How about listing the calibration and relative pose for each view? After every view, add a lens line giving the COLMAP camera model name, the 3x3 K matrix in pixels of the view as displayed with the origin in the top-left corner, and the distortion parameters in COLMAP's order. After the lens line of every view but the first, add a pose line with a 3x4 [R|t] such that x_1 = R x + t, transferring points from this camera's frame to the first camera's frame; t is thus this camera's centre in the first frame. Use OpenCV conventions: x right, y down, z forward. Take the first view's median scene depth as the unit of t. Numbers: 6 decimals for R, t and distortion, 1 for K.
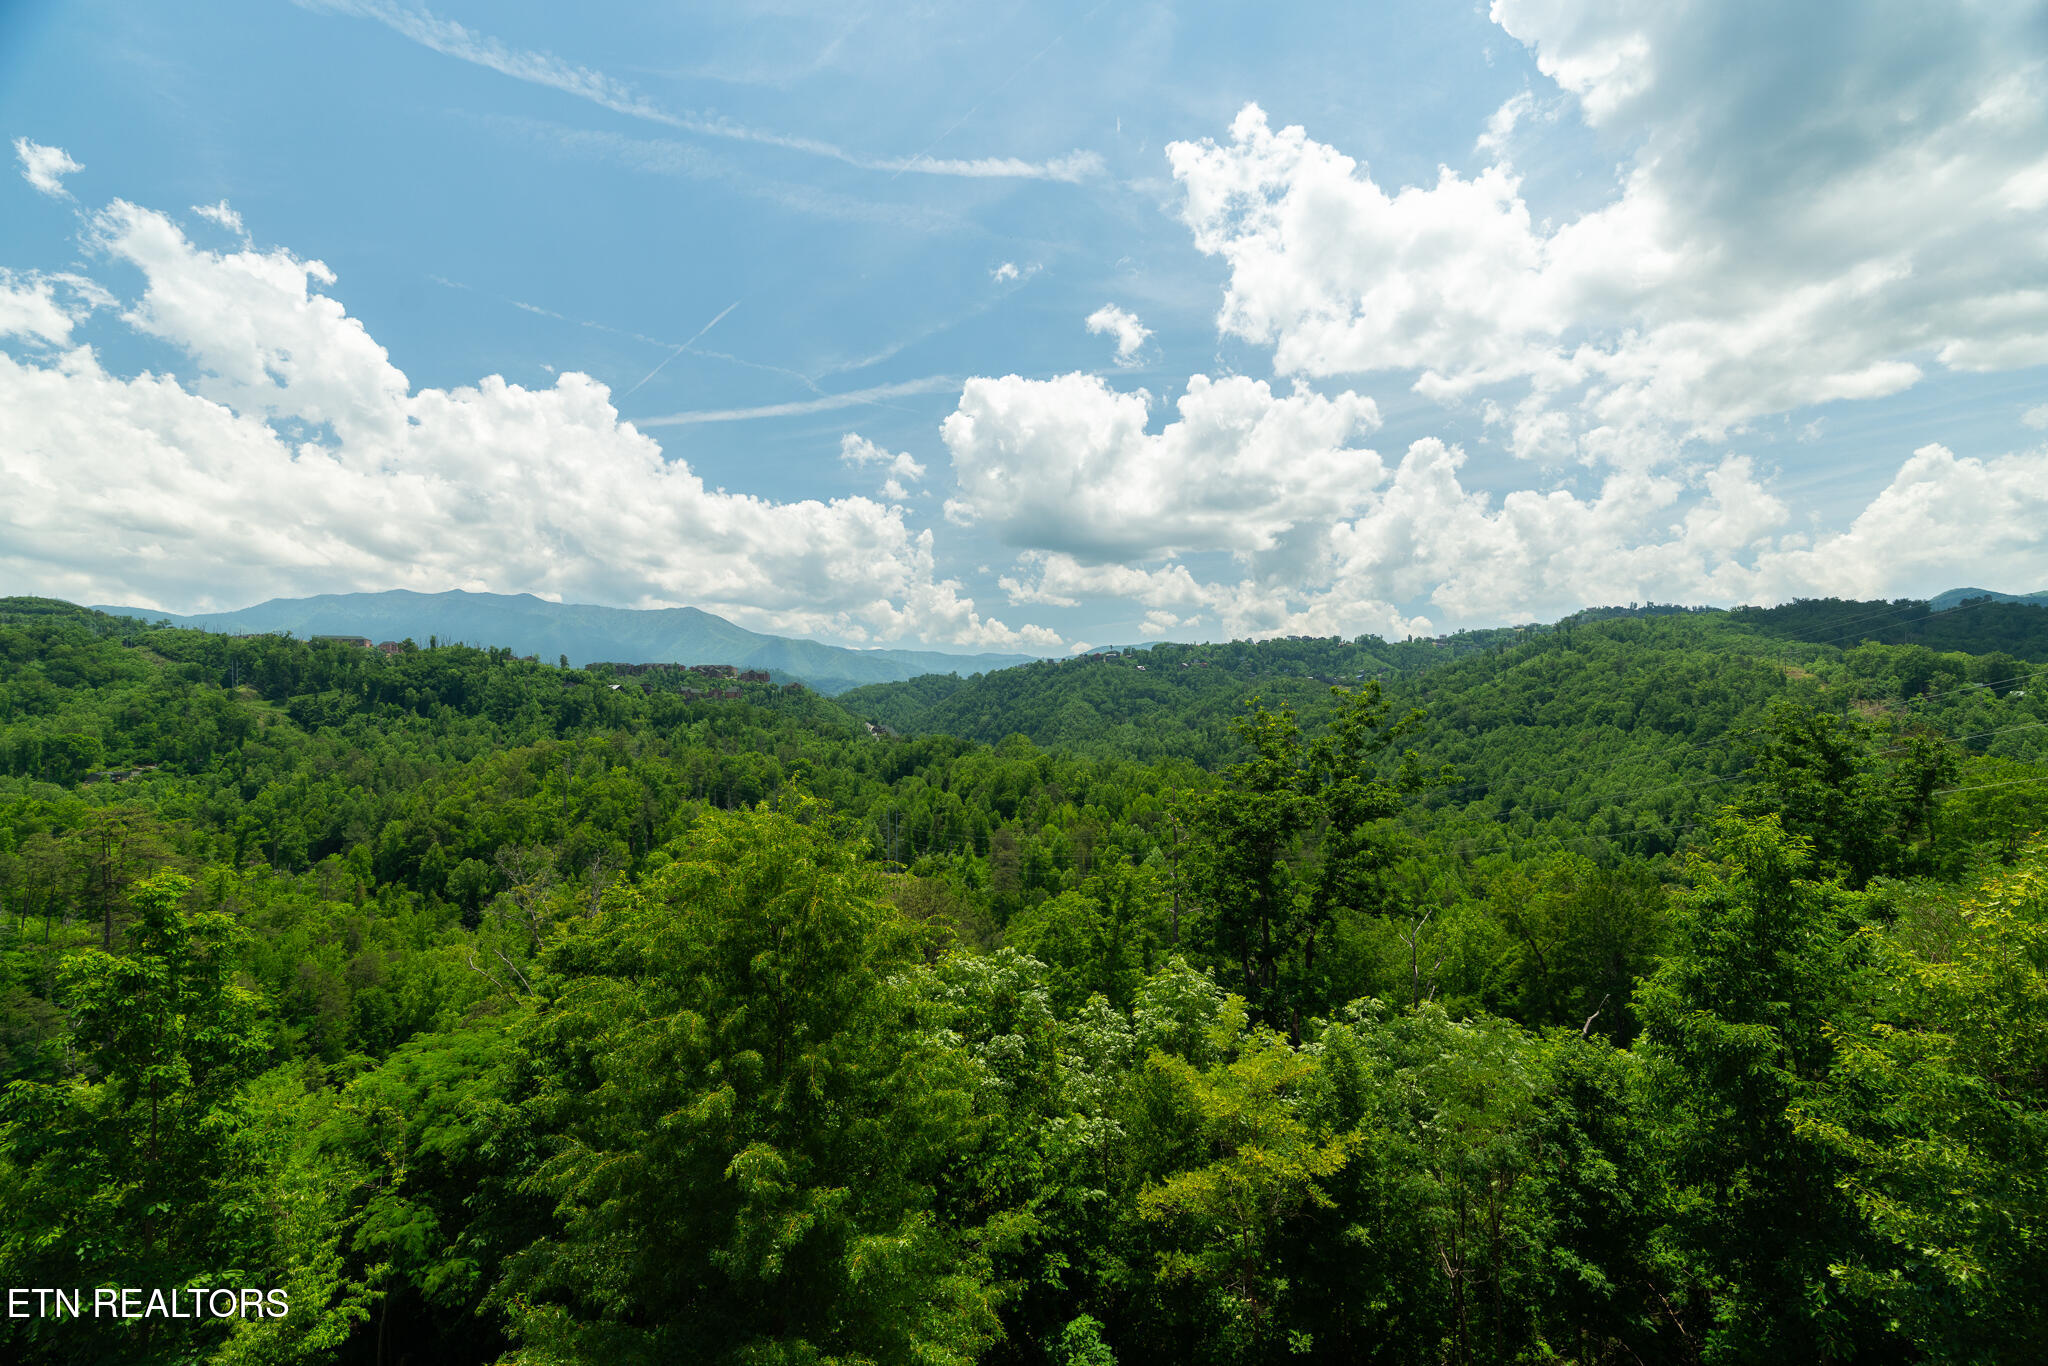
lens RADIAL K [[934.8, 0, 1015.1], [0, 934.8, 688.4], [0, 0, 1]] dist [-0.008527, 0.008012]
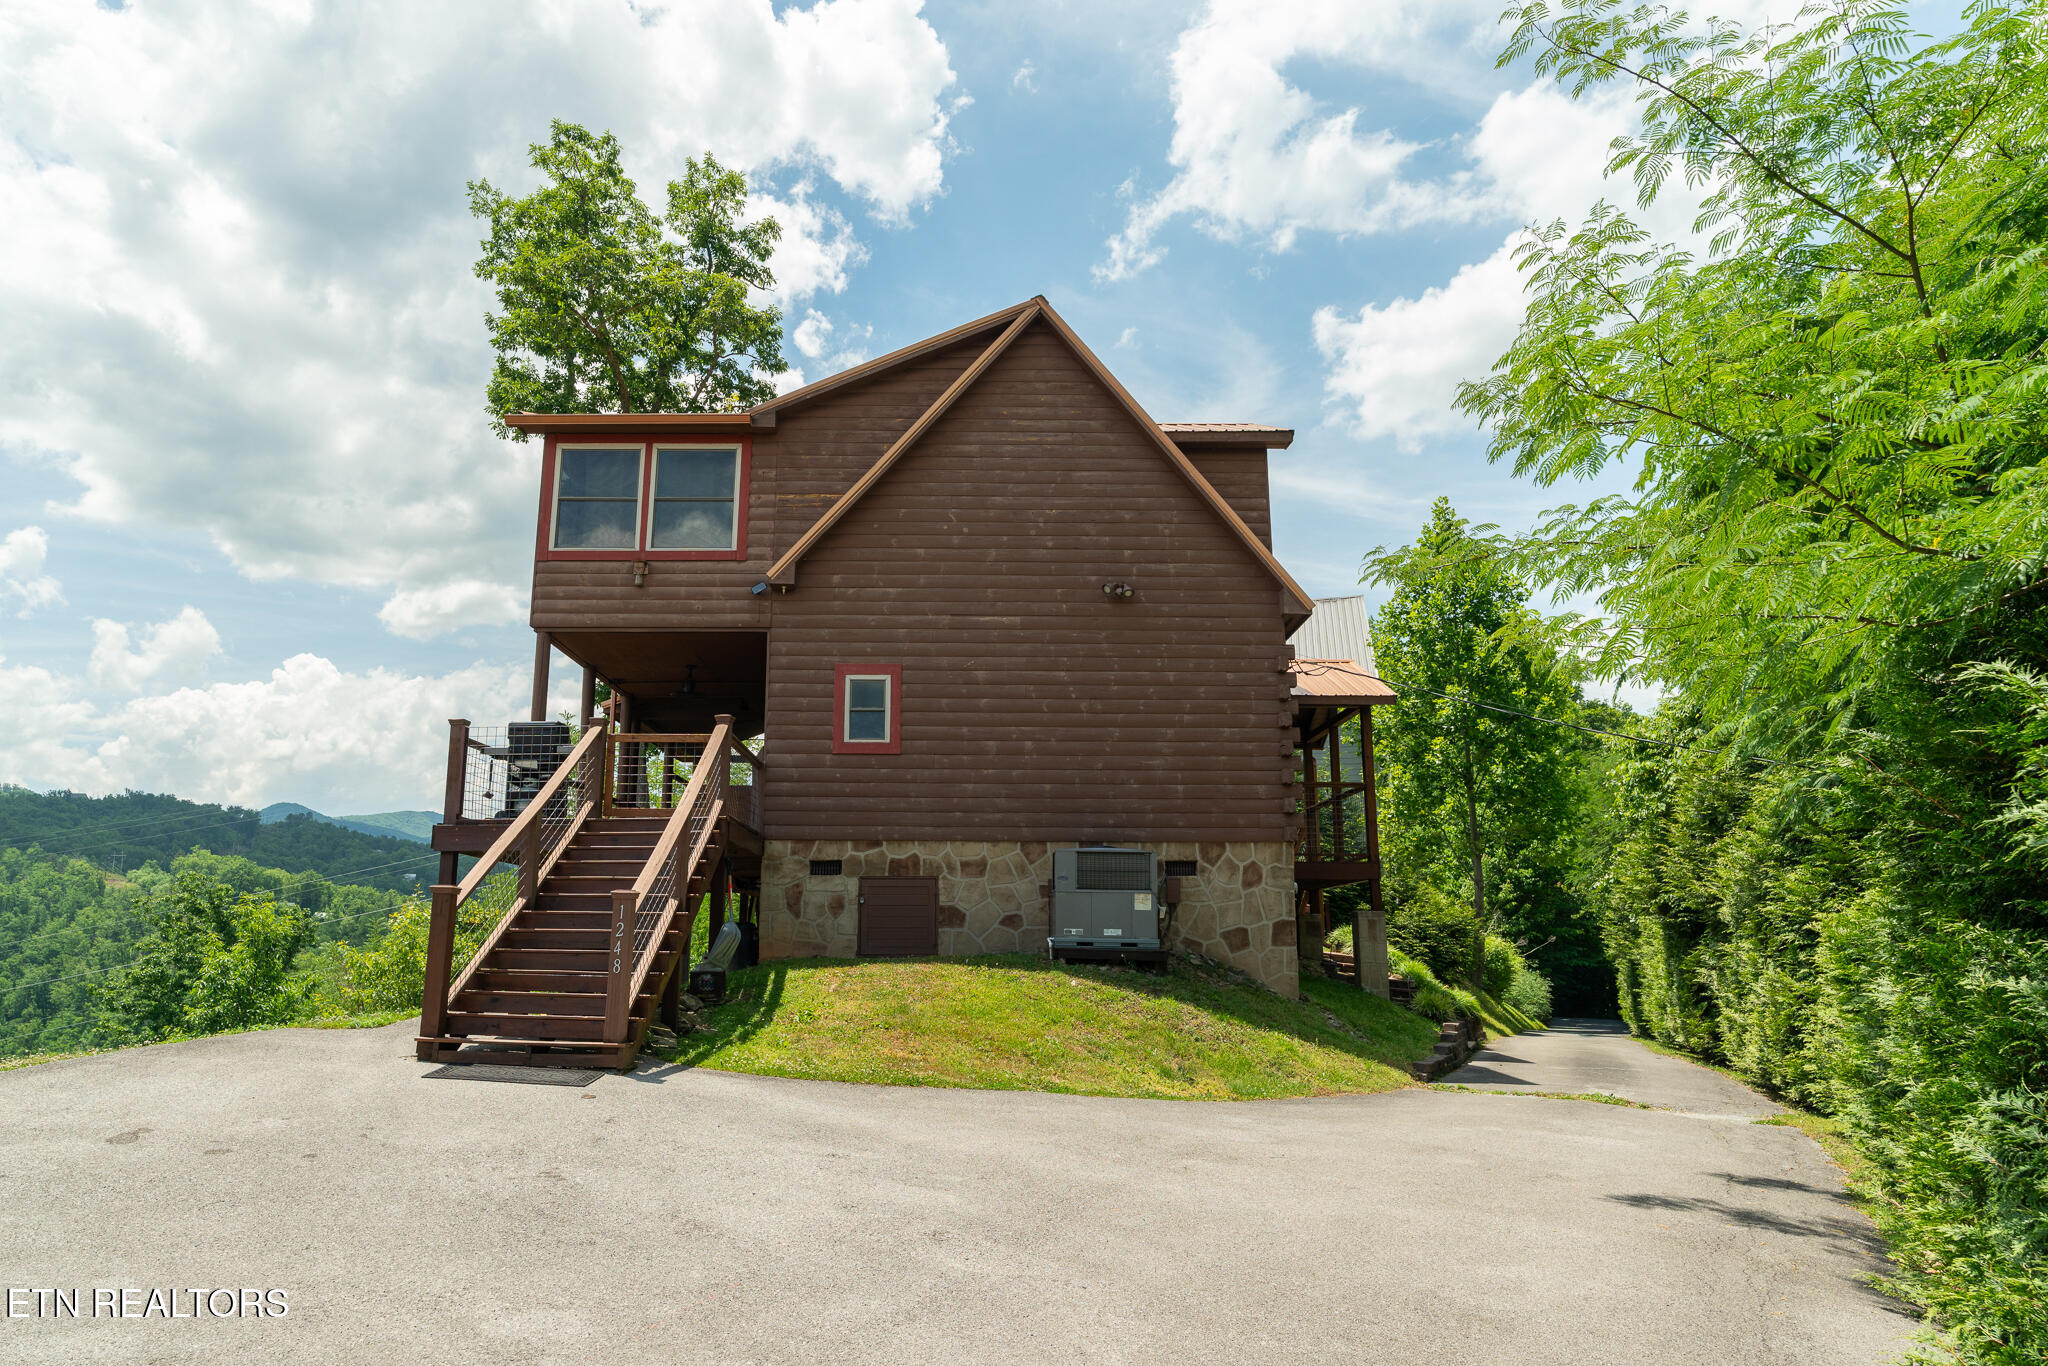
lens RADIAL K [[1248.8, 0, 1013.0], [0, 1248.8, 681.7], [0, 0, 1]] dist [-0.033502, -0.001189]
pose [[0.241543, 0.213203, 0.946679, -0.936237], [-0.043787, 0.976967, -0.208852, 0.195005], [-0.969402, 0.008994, 0.245315, -0.672513]]
